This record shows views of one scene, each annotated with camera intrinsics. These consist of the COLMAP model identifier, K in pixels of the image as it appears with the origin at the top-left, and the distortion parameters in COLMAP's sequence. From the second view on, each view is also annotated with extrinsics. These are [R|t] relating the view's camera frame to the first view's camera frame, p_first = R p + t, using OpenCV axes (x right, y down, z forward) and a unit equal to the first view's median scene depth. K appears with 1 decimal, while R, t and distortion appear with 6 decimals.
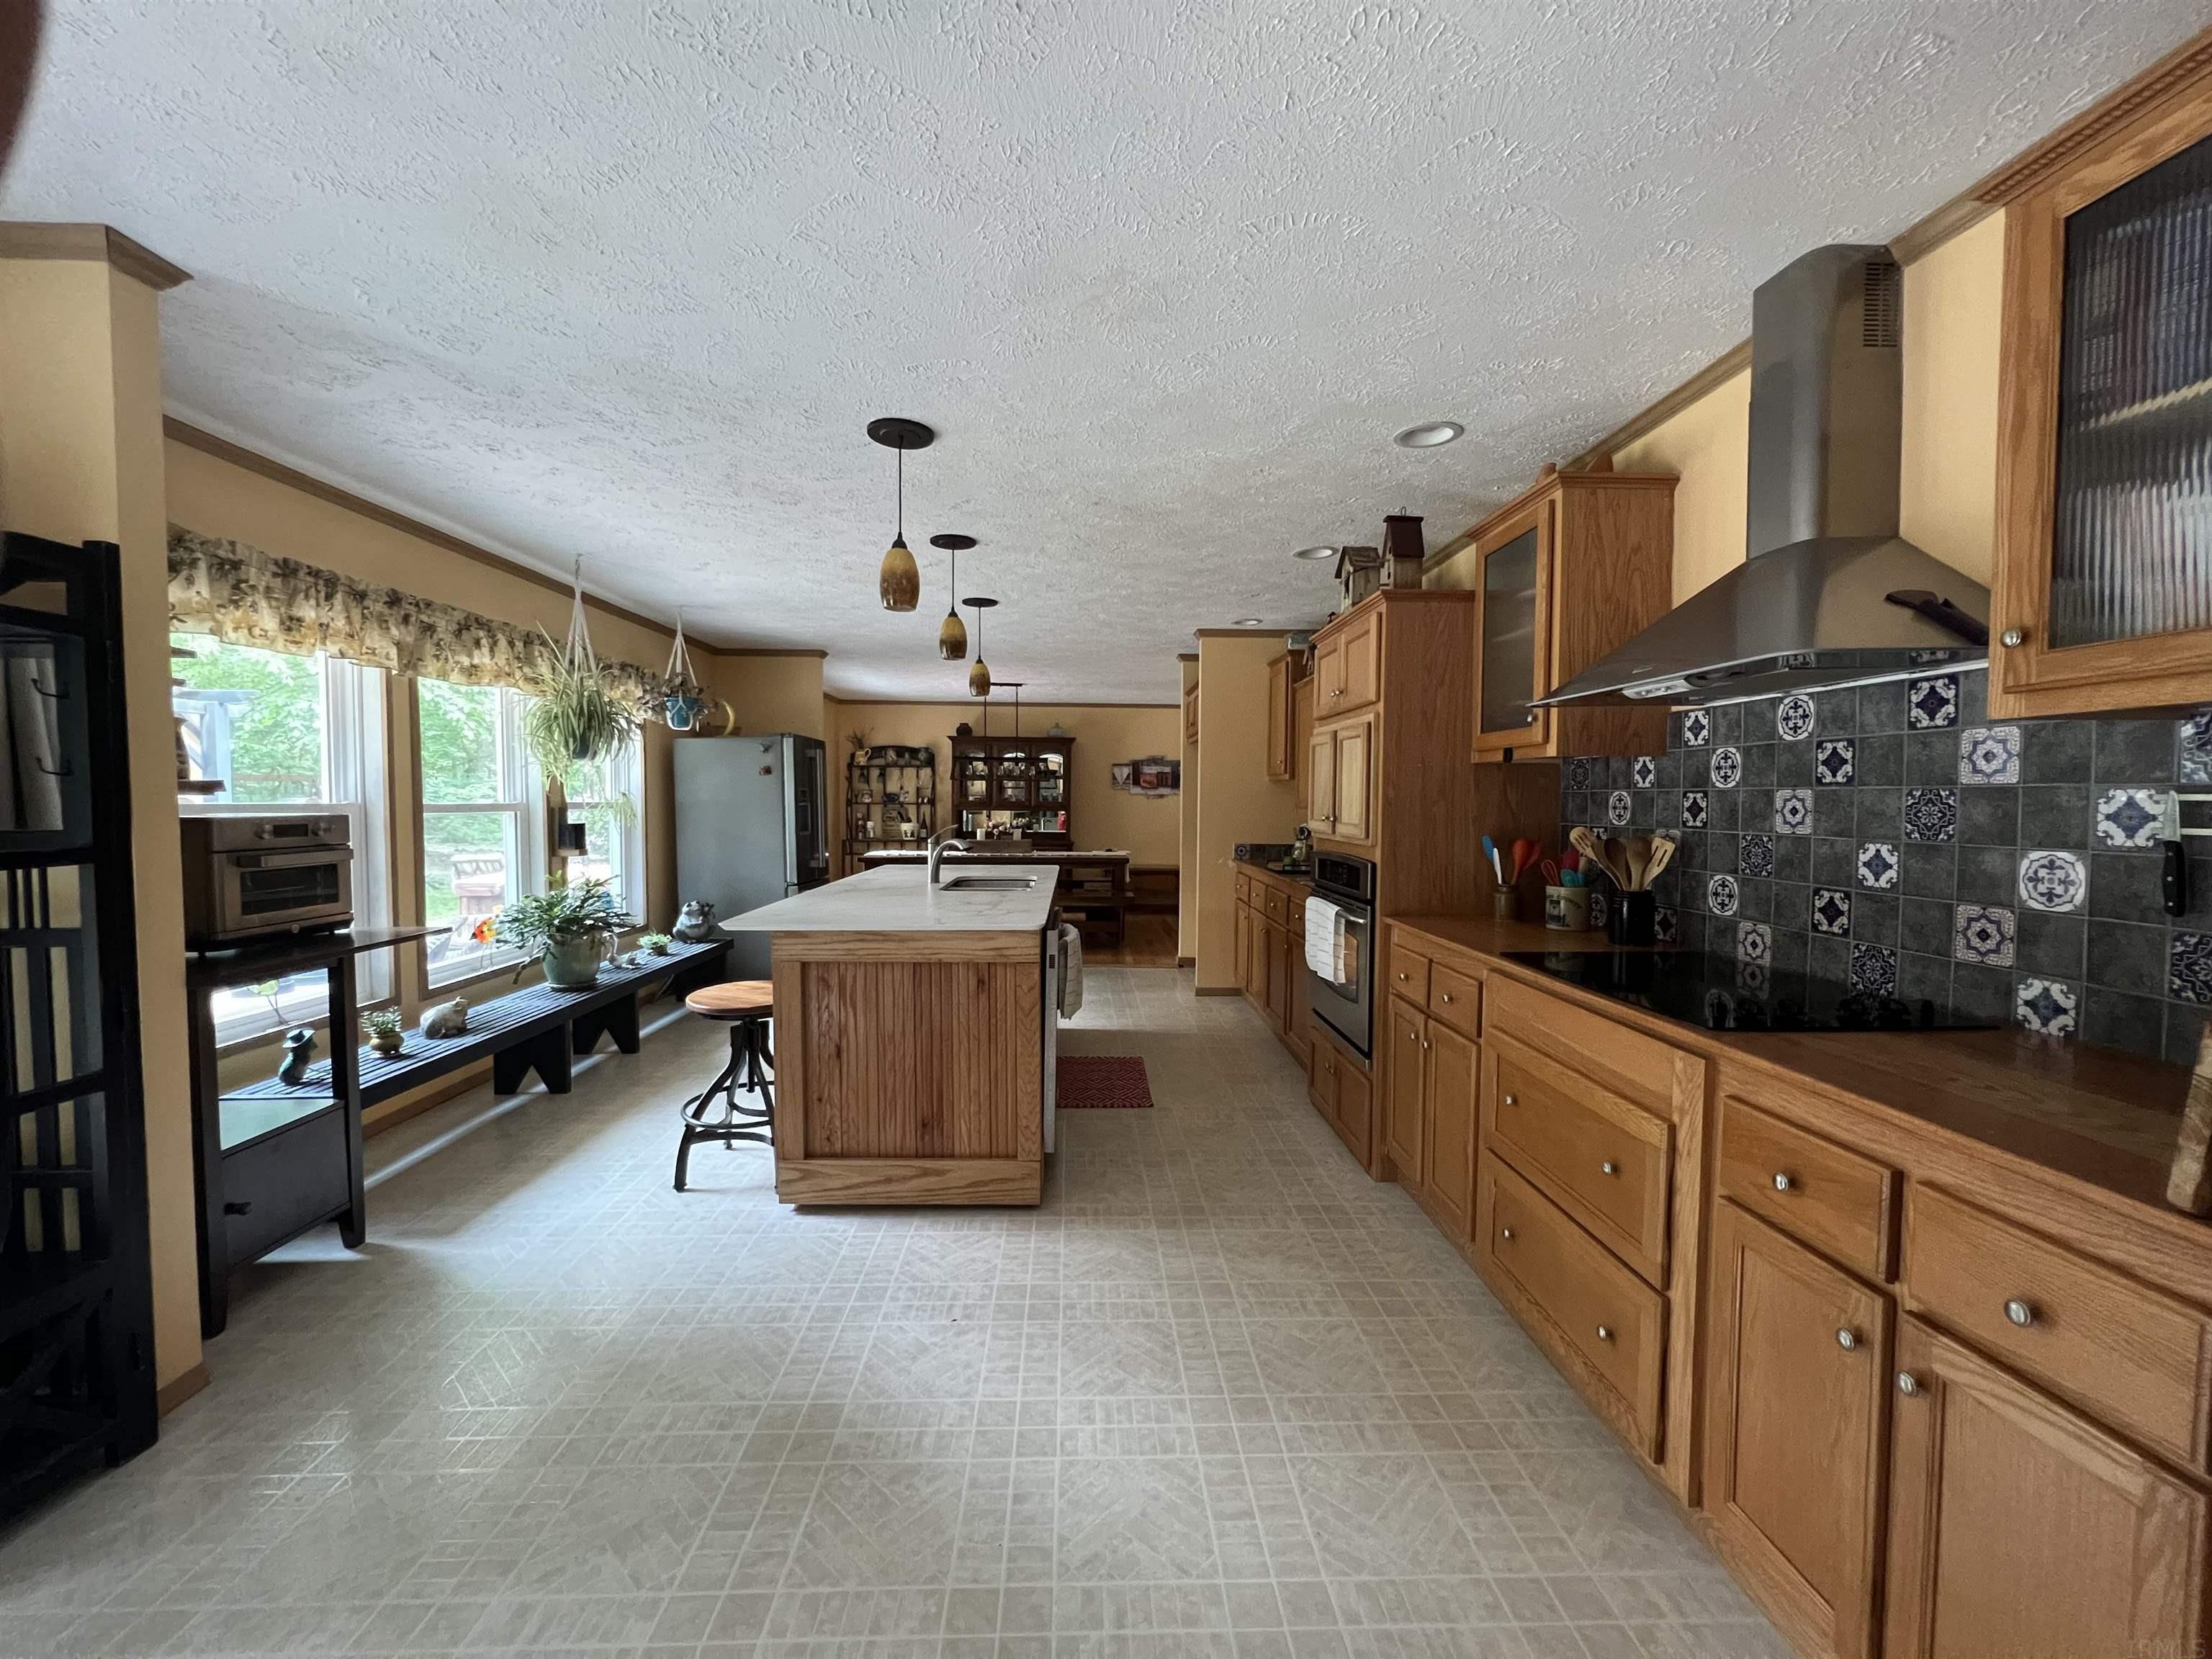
lens RADIAL K [[882.1, 0, 1099.3], [0, 882.1, 836.0], [0, 0, 1]] dist [-0.005290, 0.001497]
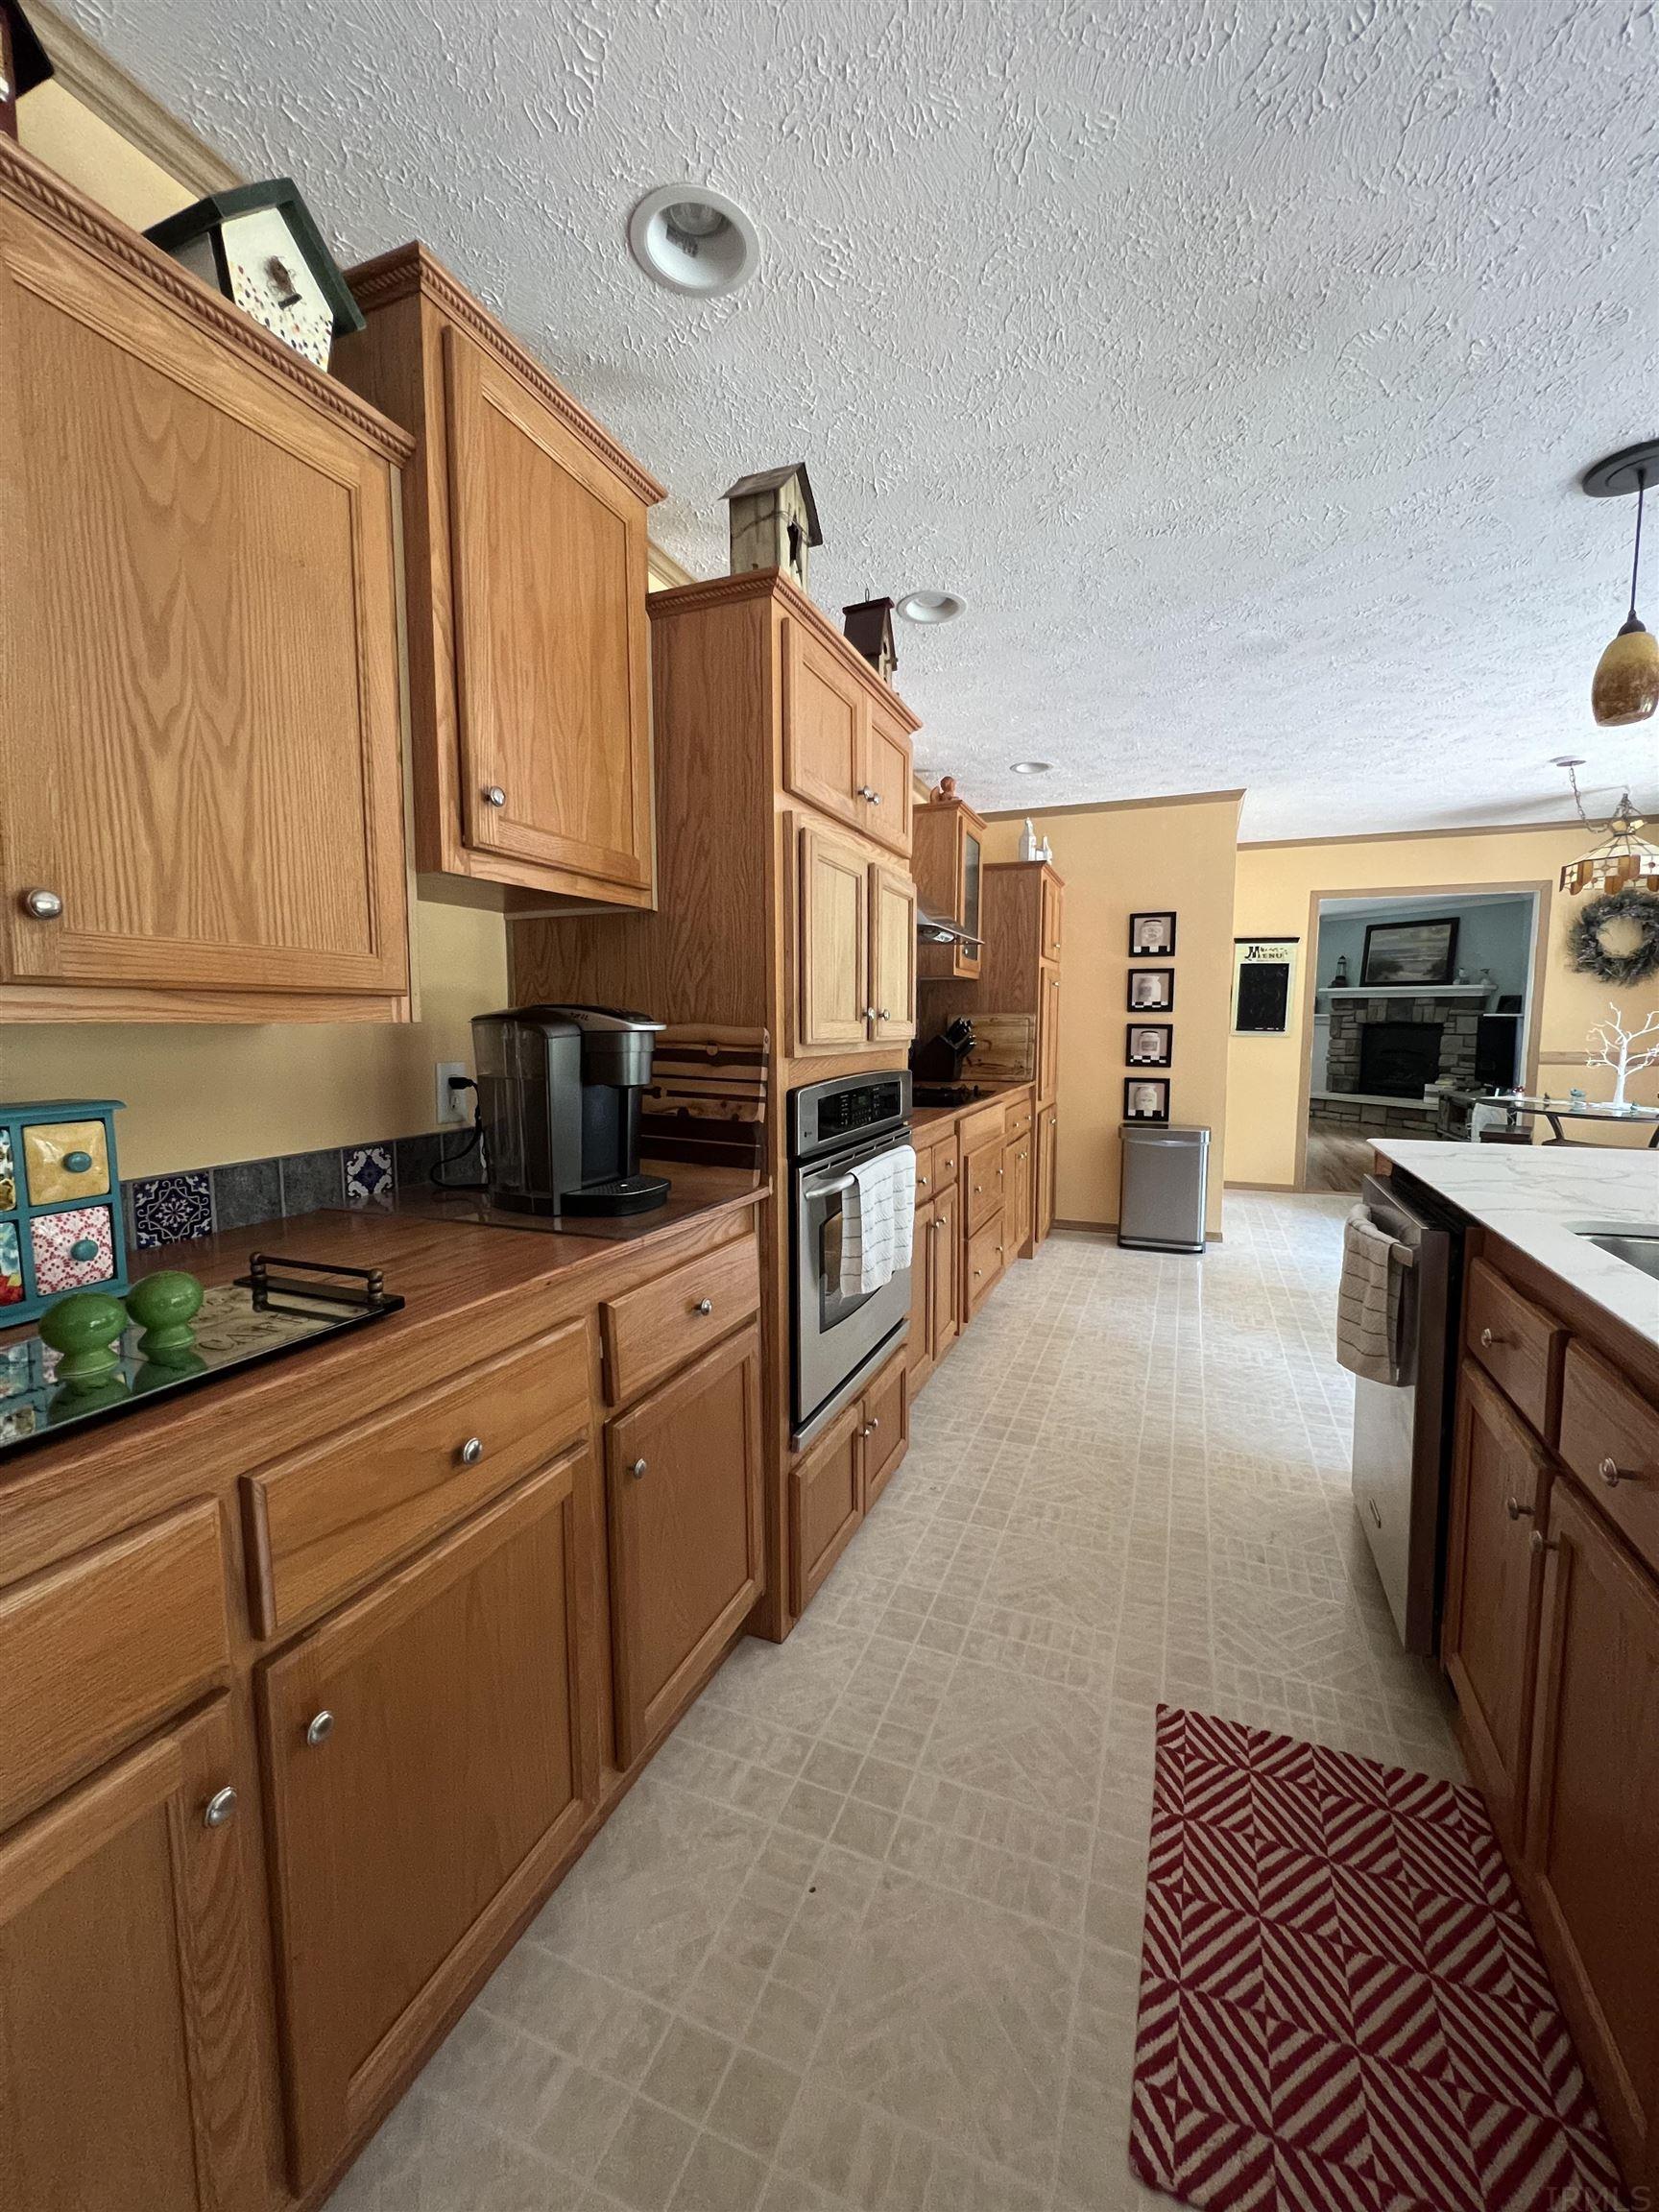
lens RADIAL K [[882.1, 0, 827.0], [0, 882.1, 1105.2], [0, 0, 1]] dist [-0.005290, 0.001497]
pose [[-0.913319, -0.041996, 0.405073, 0.094311], [0.014889, 0.990560, 0.136265, -0.072077], [-0.406972, 0.130485, -0.904073, 2.755325]]
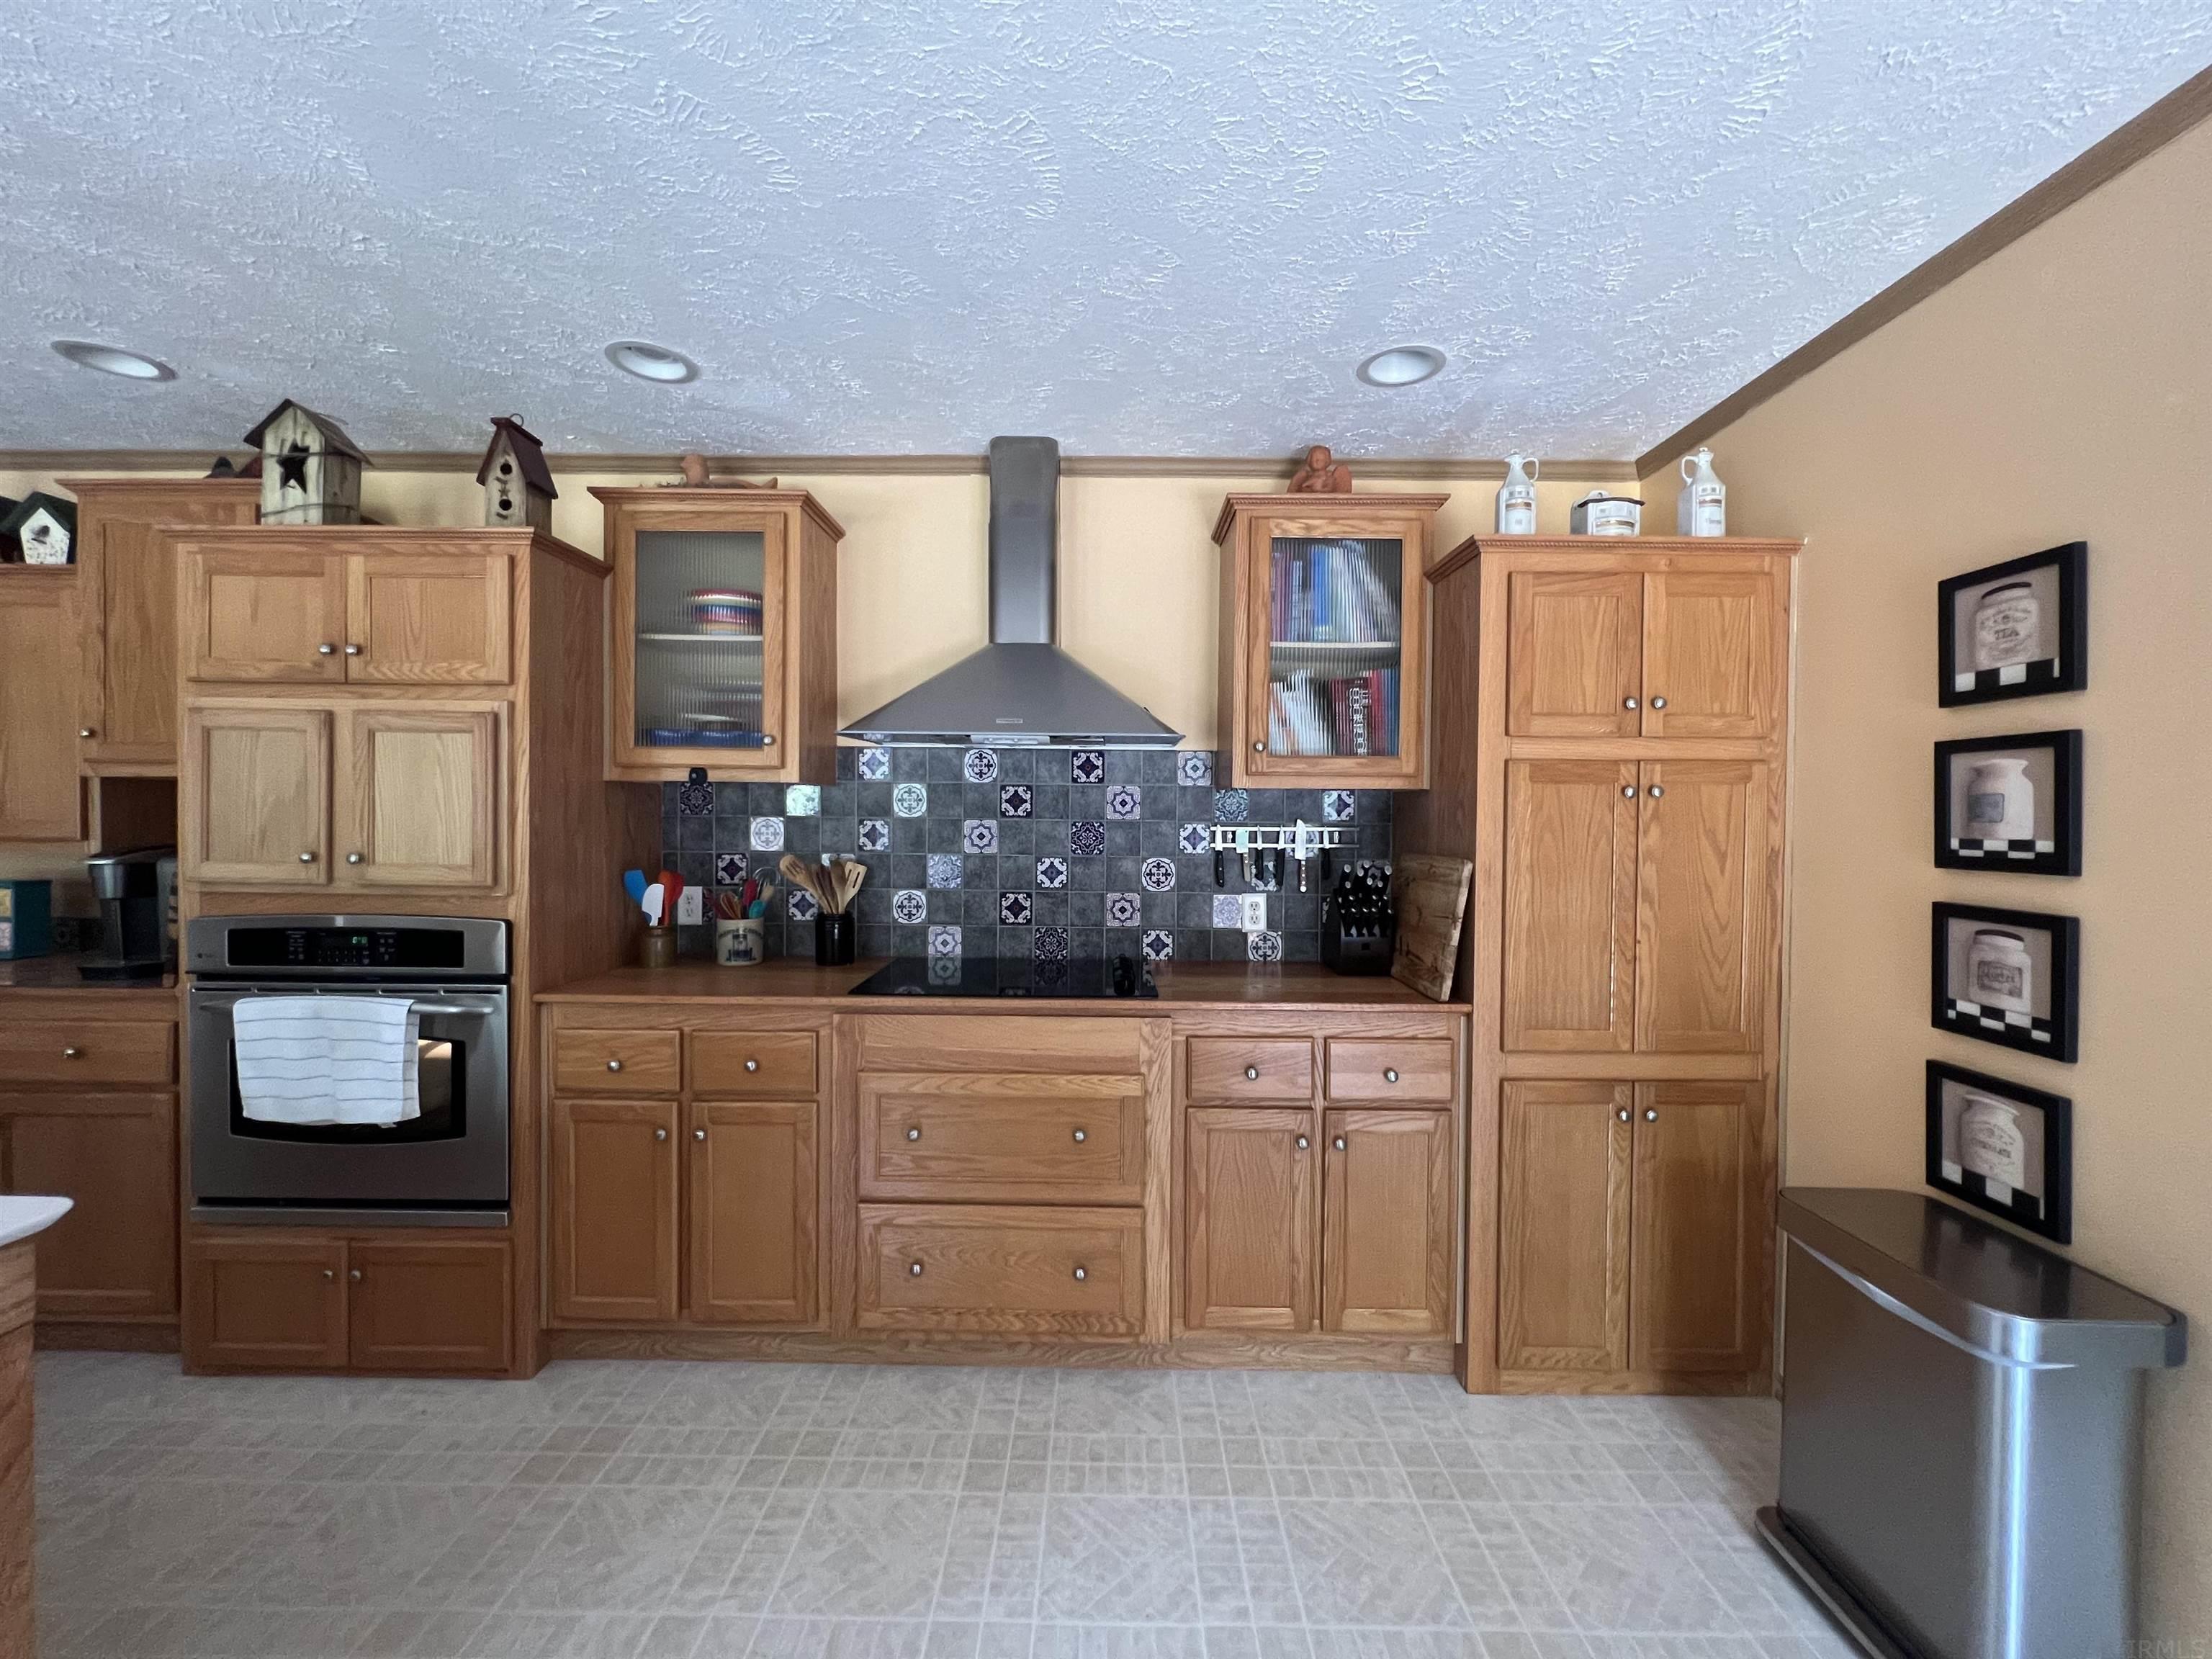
lens RADIAL K [[882.1, 0, 1101.8], [0, 882.1, 835.8], [0, 0, 1]] dist [-0.005290, 0.001497]
pose [[0.037420, -0.022723, 0.999041, -0.557233], [0.032141, 0.999252, 0.021524, -0.054551], [-0.998783, 0.031305, 0.038123, 0.812677]]
